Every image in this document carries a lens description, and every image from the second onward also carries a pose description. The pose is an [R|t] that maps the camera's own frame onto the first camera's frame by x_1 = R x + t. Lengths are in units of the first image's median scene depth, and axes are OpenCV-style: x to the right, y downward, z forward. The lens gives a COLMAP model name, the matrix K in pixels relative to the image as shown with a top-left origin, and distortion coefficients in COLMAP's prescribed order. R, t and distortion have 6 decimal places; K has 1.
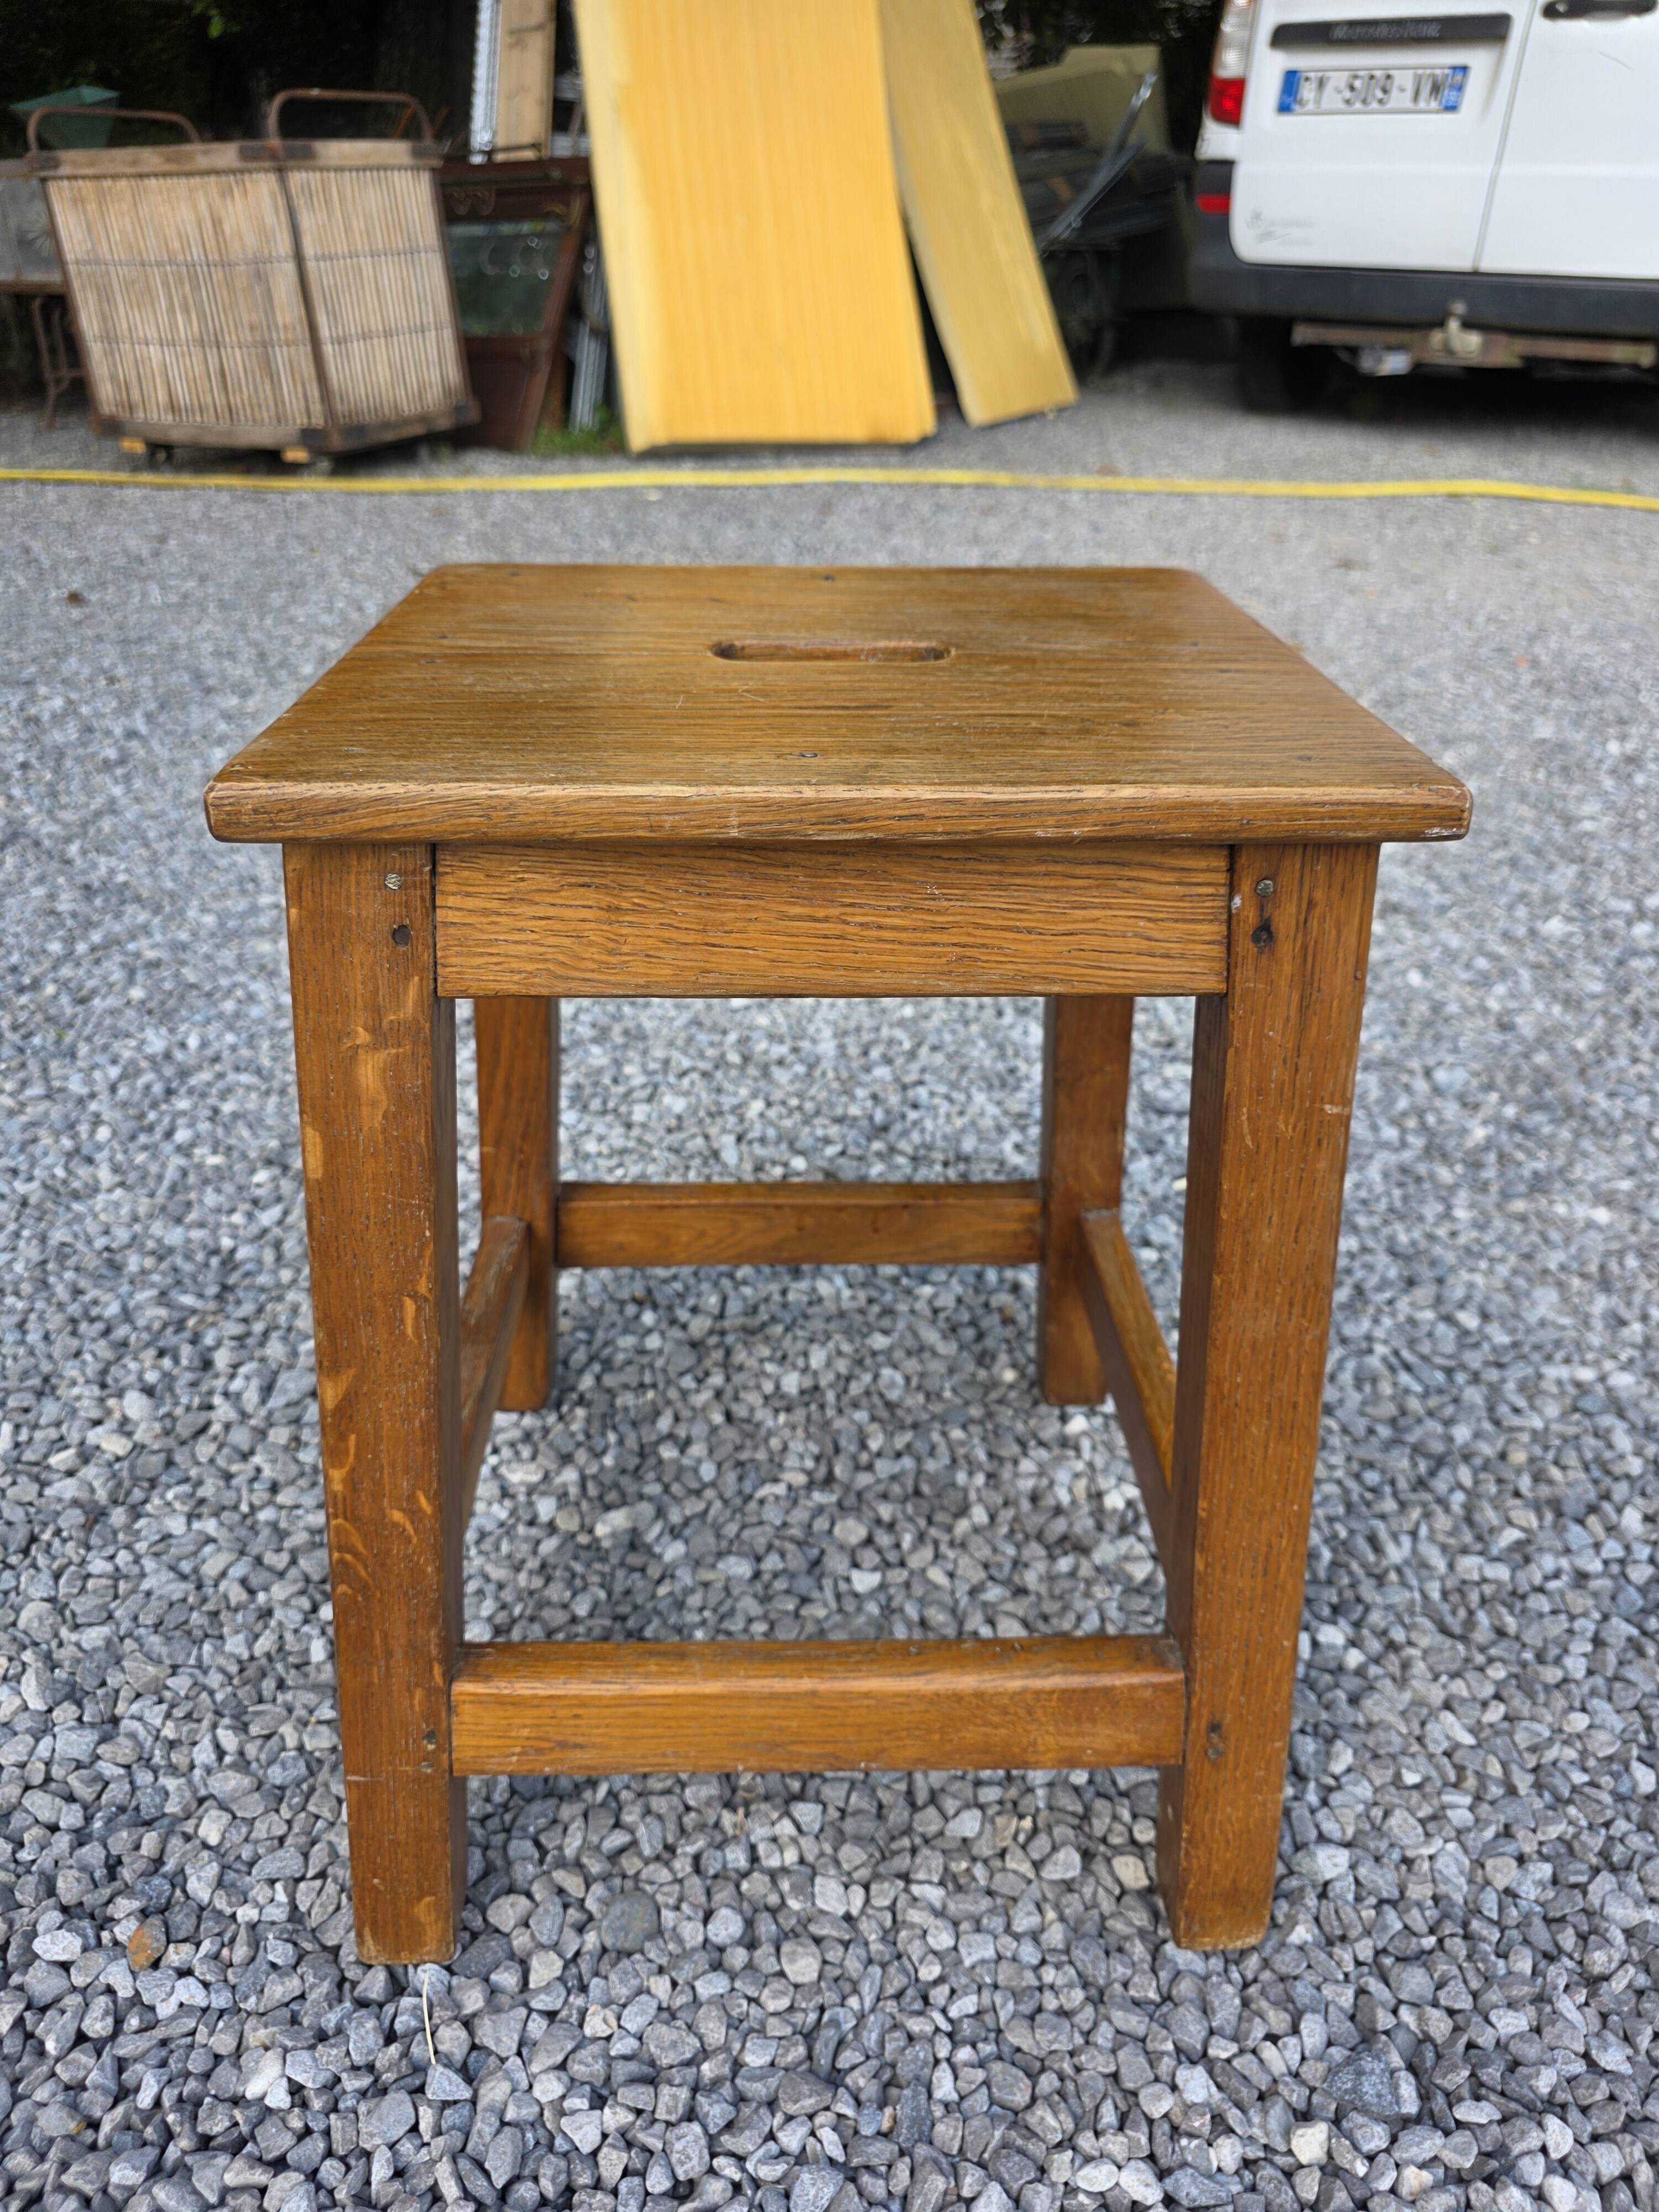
lens RADIAL K [[1544.6, 0, 823.2], [0, 1544.6, 1111.8], [0, 0, 1]] dist [-0.000717, -0.002316]
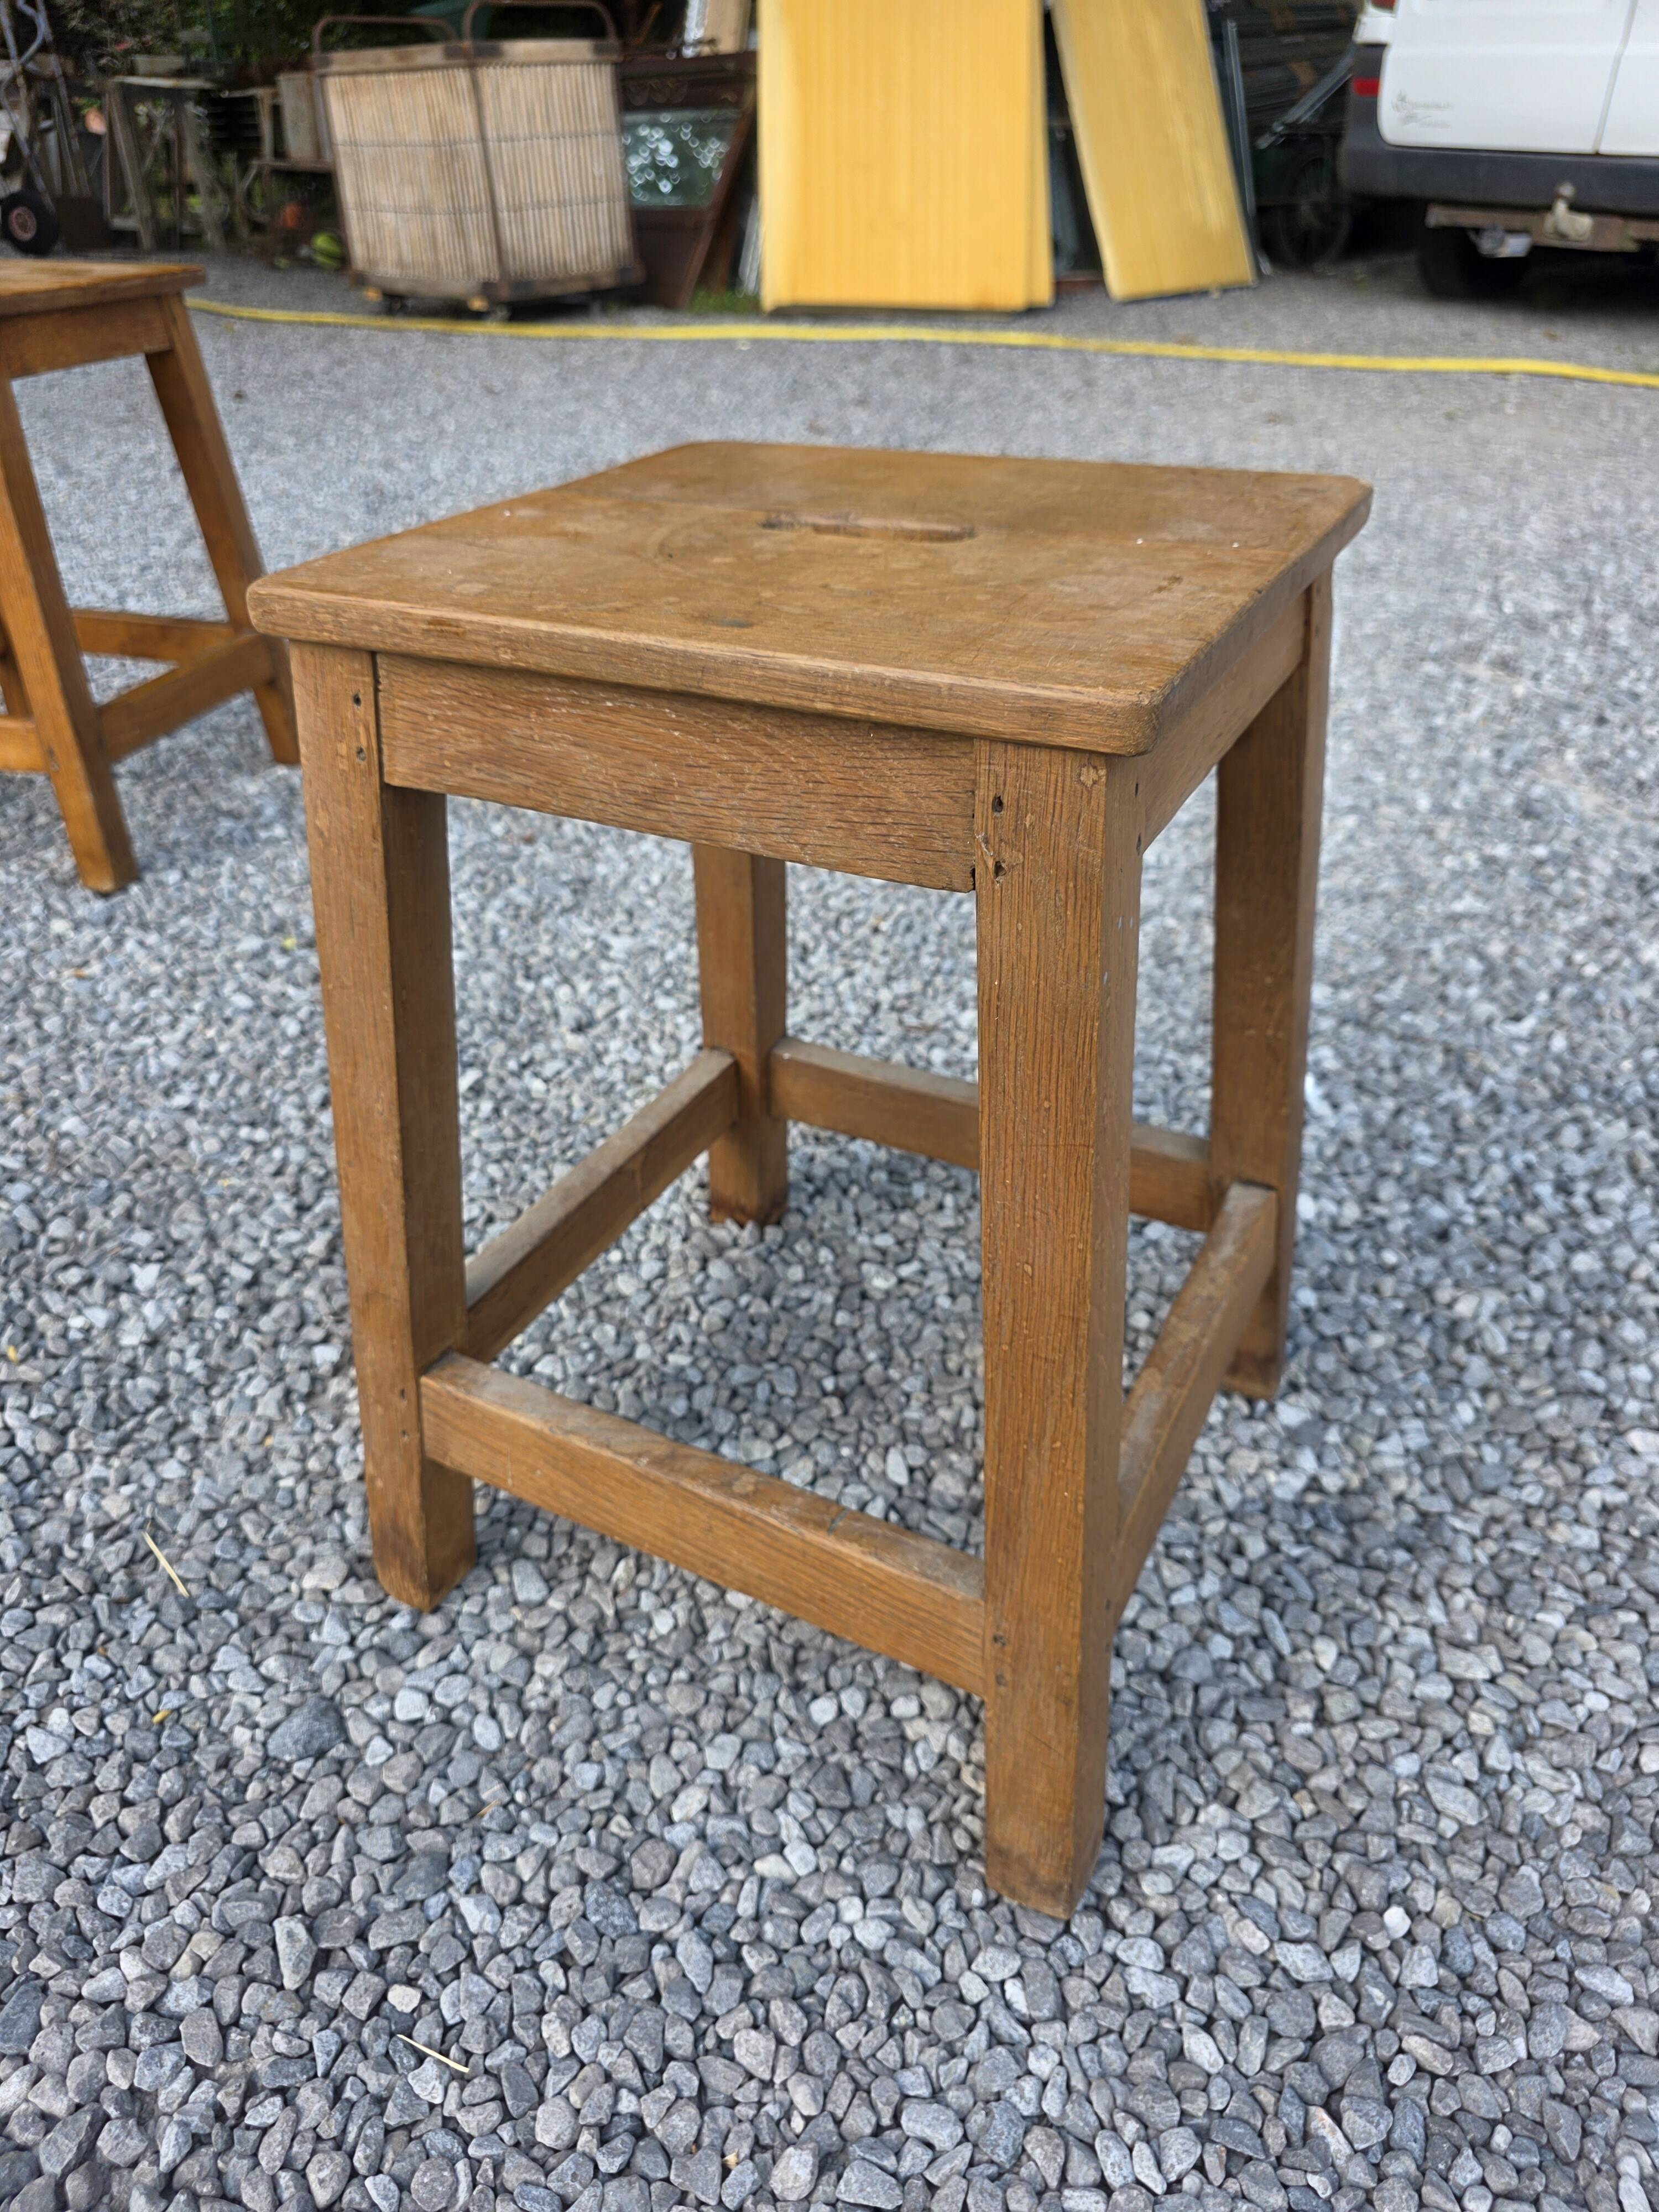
lens RADIAL K [[1512.2, 0, 817.0], [0, 1512.2, 1119.7], [0, 0, 1]] dist [0.026527, -0.028319]
pose [[0.961292, 0.147824, -0.232519, 1.141431], [-0.133075, 0.988034, 0.077973, 0.346754], [0.241263, -0.044013, 0.969461, -0.570334]]
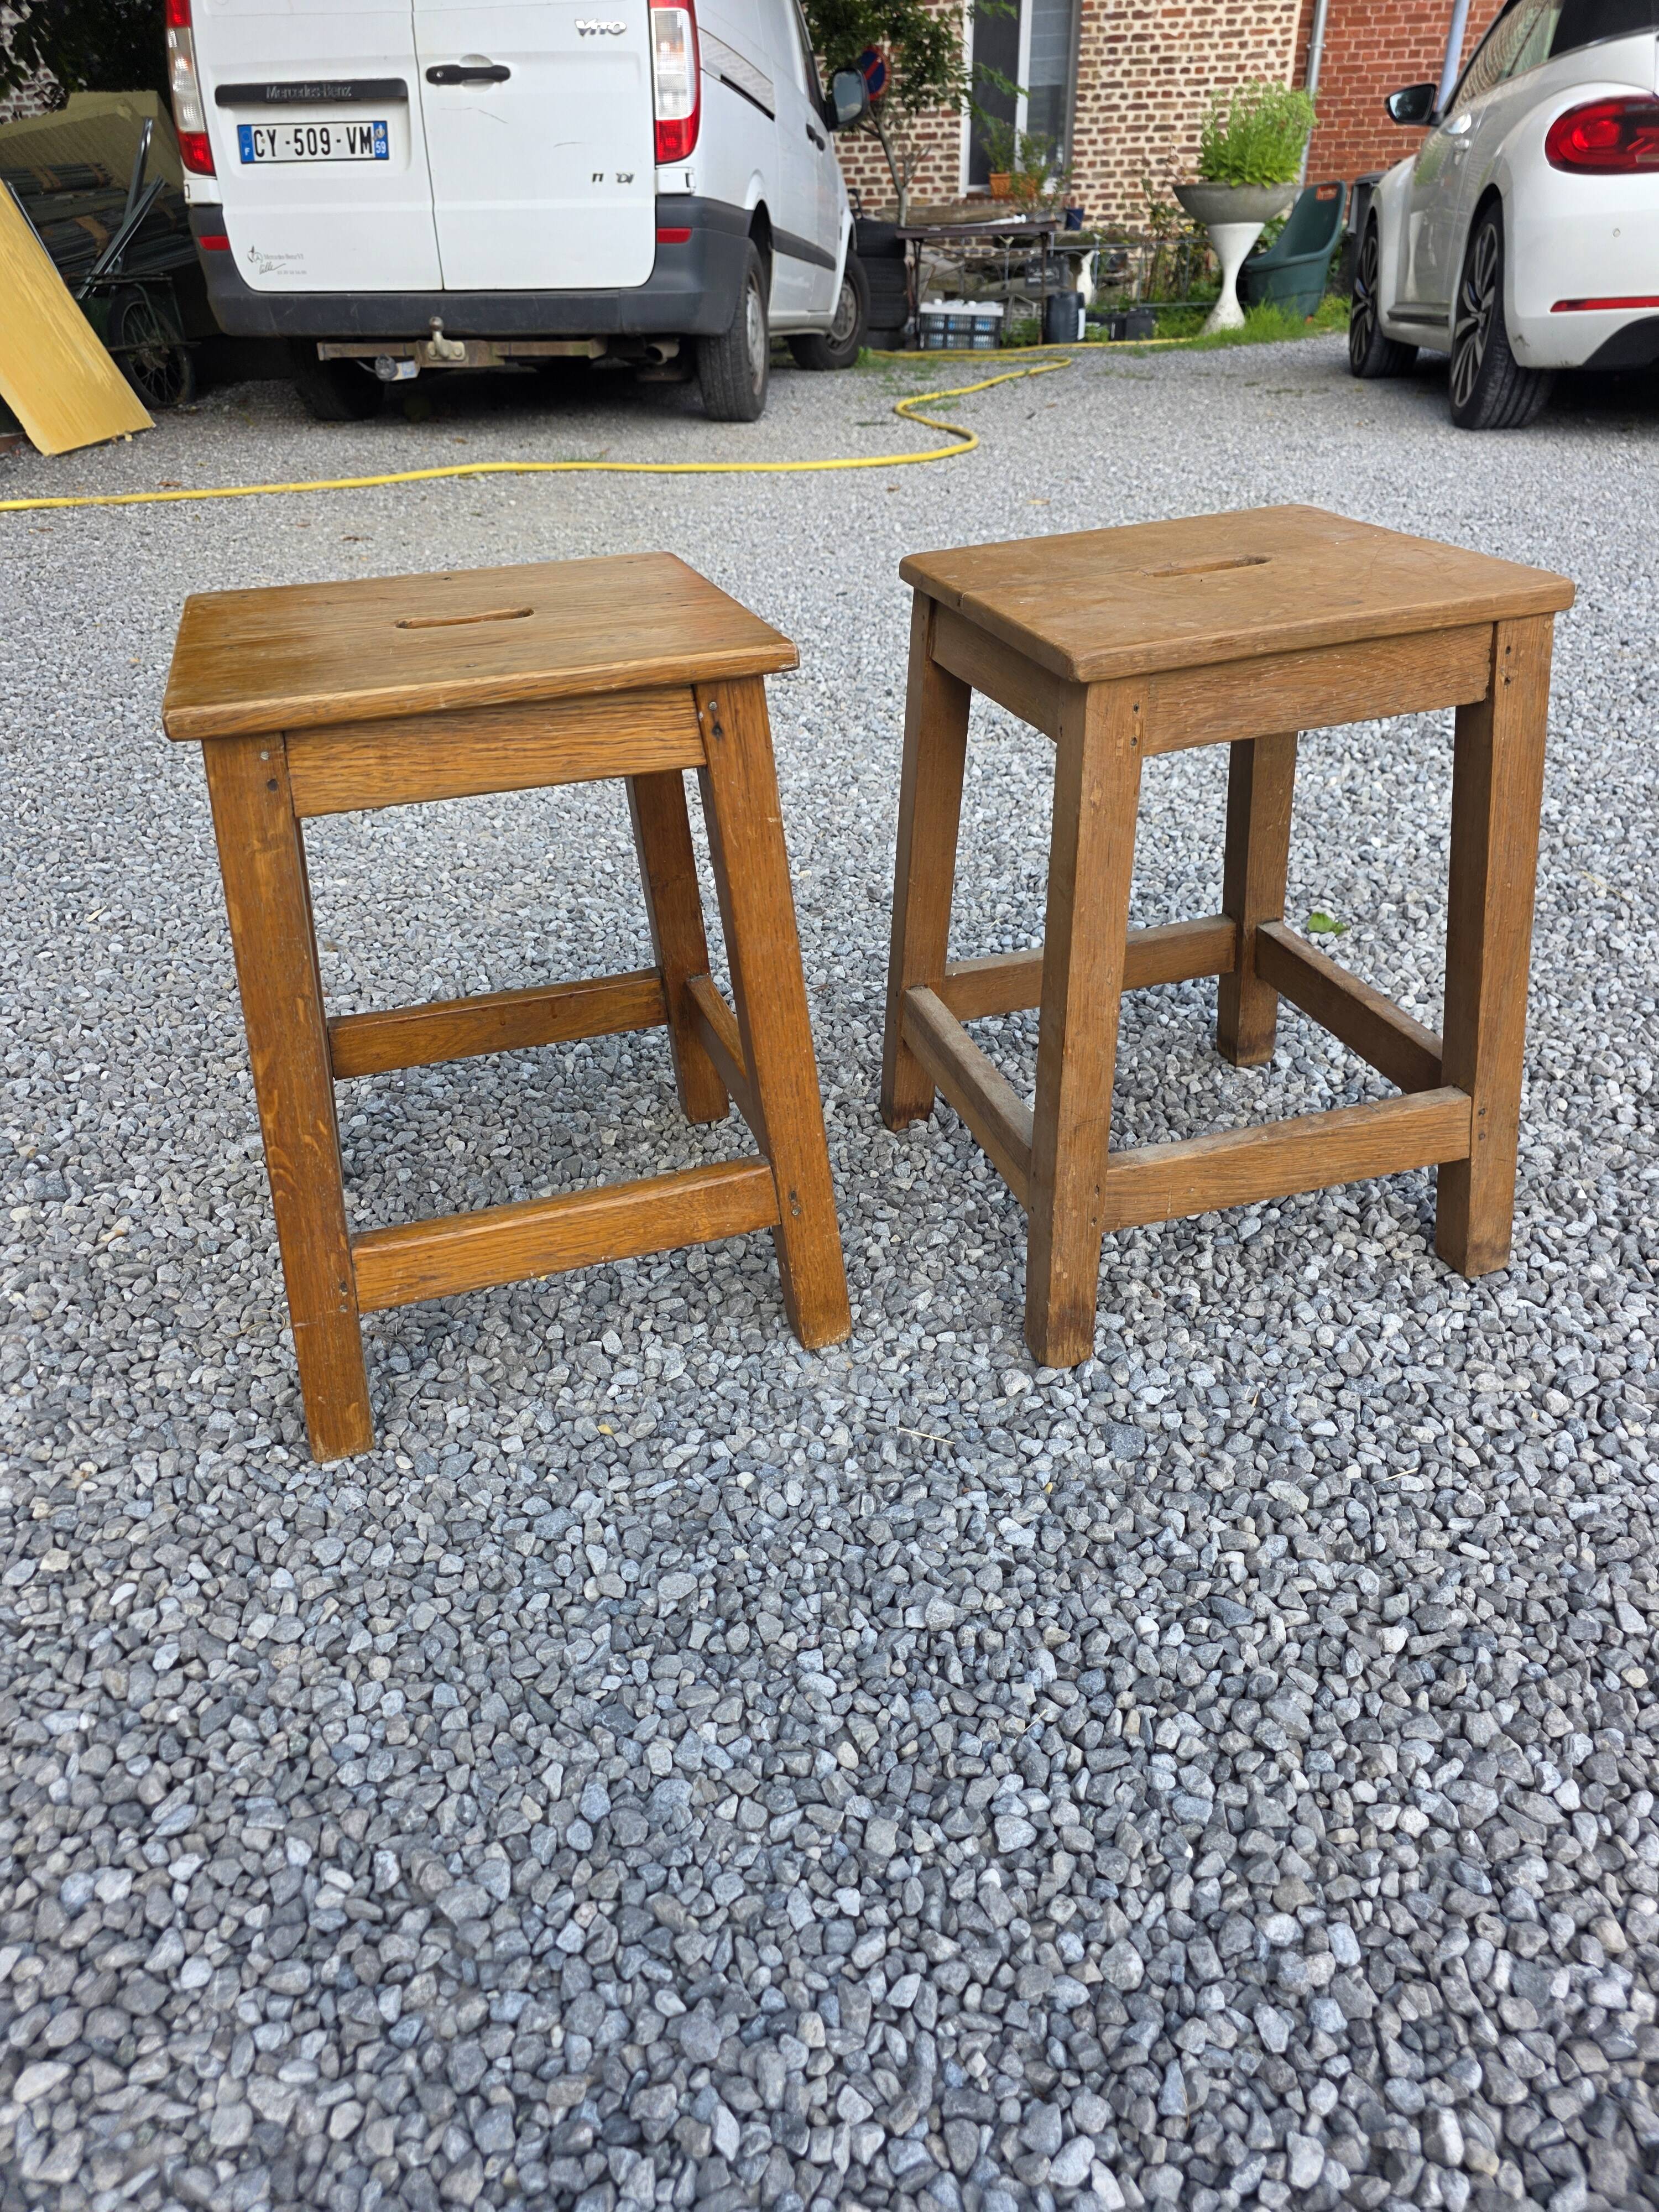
lens RADIAL K [[1496.0, 0, 820.6], [0, 1496.0, 1108.8], [0, 0, 1]] dist [0.026822, -0.023593]
pose [[0.888669, -0.264214, 0.374779, 0.316314], [0.262275, 0.963296, 0.057209, 0.391079], [-0.376138, 0.047455, 0.925348, -0.805545]]
